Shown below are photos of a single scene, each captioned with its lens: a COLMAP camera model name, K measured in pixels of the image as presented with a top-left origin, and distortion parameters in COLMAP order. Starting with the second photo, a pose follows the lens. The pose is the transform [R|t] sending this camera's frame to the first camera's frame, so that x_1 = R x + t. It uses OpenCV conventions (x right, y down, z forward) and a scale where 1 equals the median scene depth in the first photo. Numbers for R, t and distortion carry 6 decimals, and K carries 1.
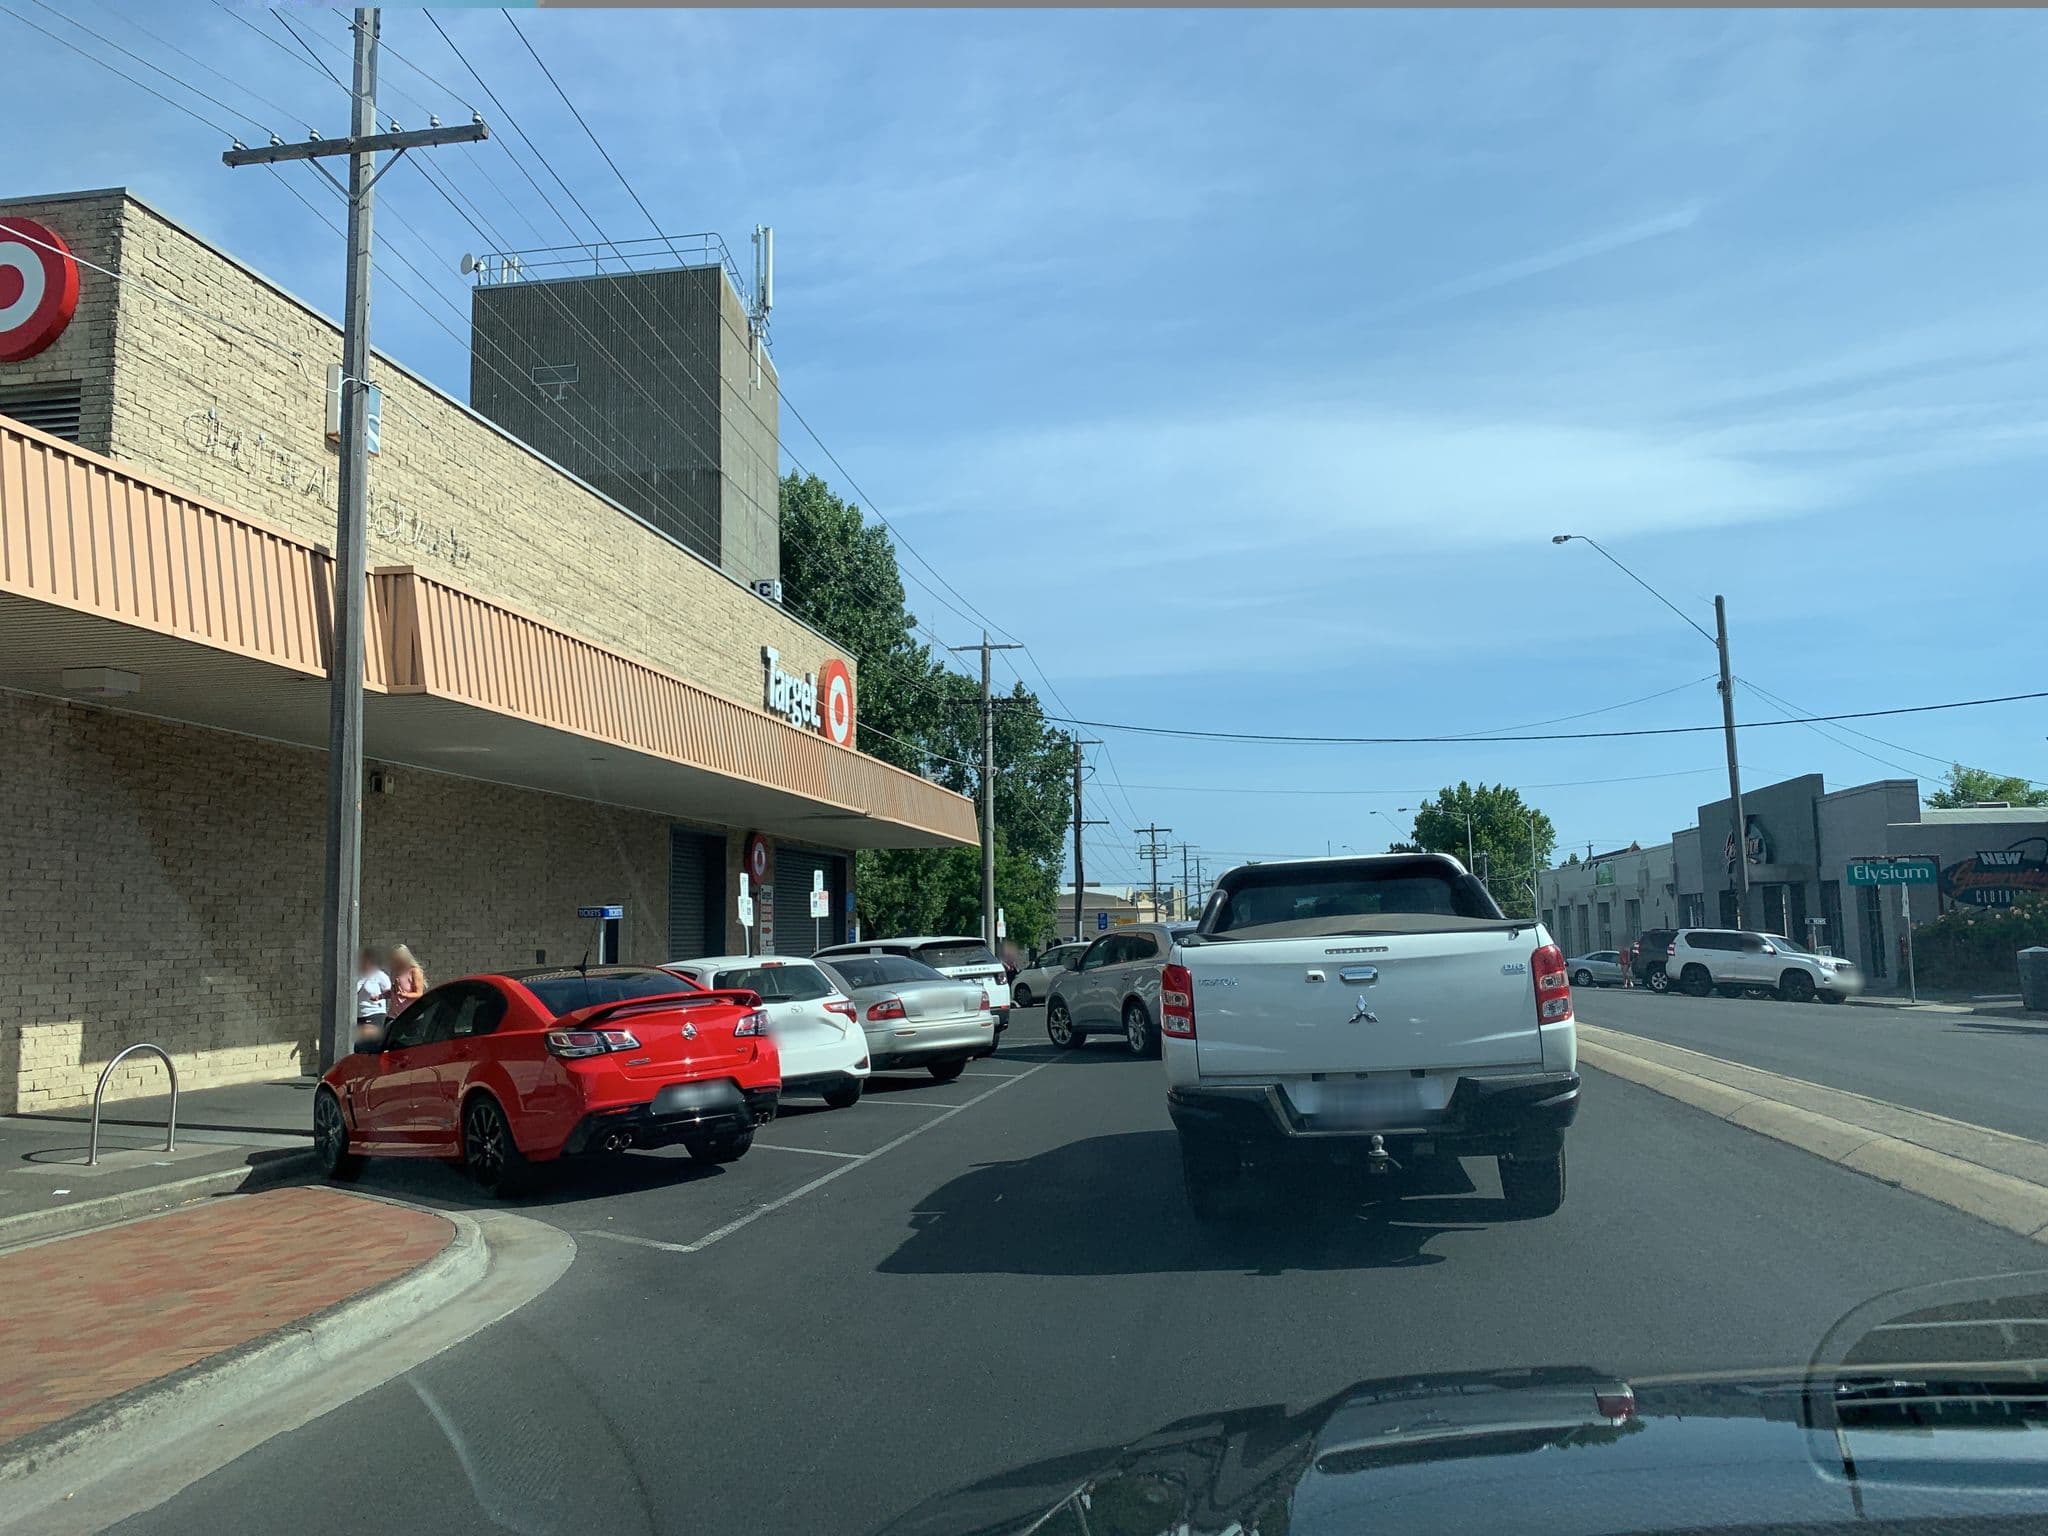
lens RADIAL K [[1573.3, 0, 985.6], [0, 1573.3, 769.3], [0, 0, 1]] dist [0.001627, -0.005386]
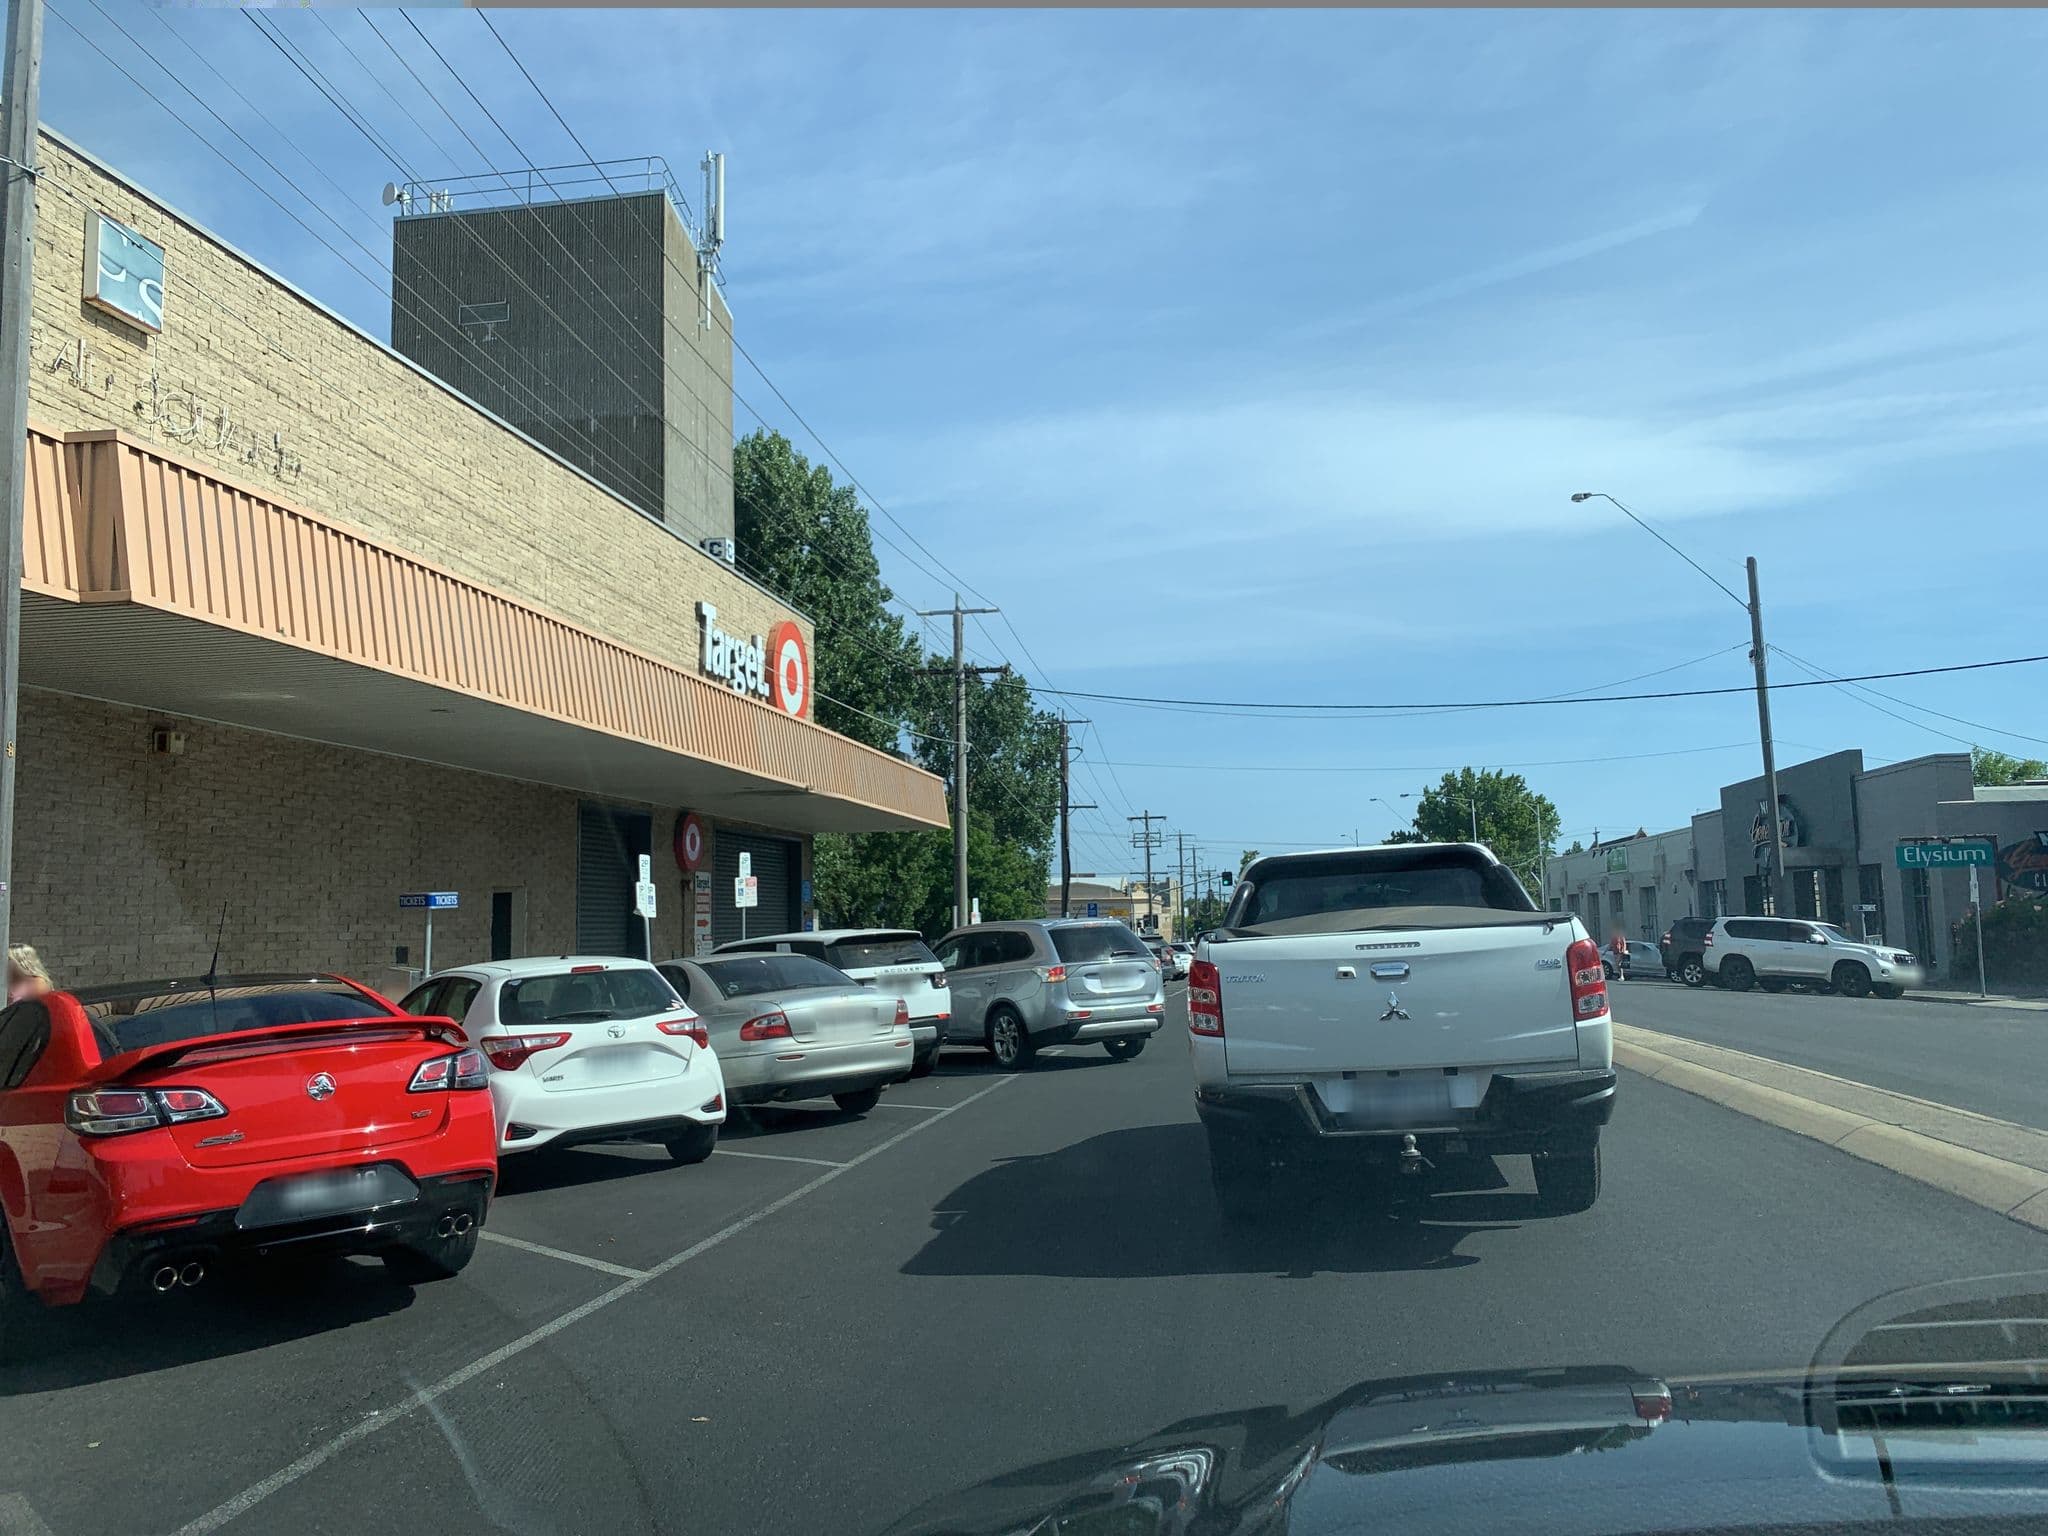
lens RADIAL K [[1466.3, 0, 1024.7], [0, 1466.3, 765.2], [0, 0, 1]] dist [-0.008403, 0.000045]
pose [[0.999879, -0.002664, 0.015324, 0.026040], [0.002747, 0.999982, -0.005426, 0.016475], [-0.015309, 0.005467, 0.999868, 0.152296]]
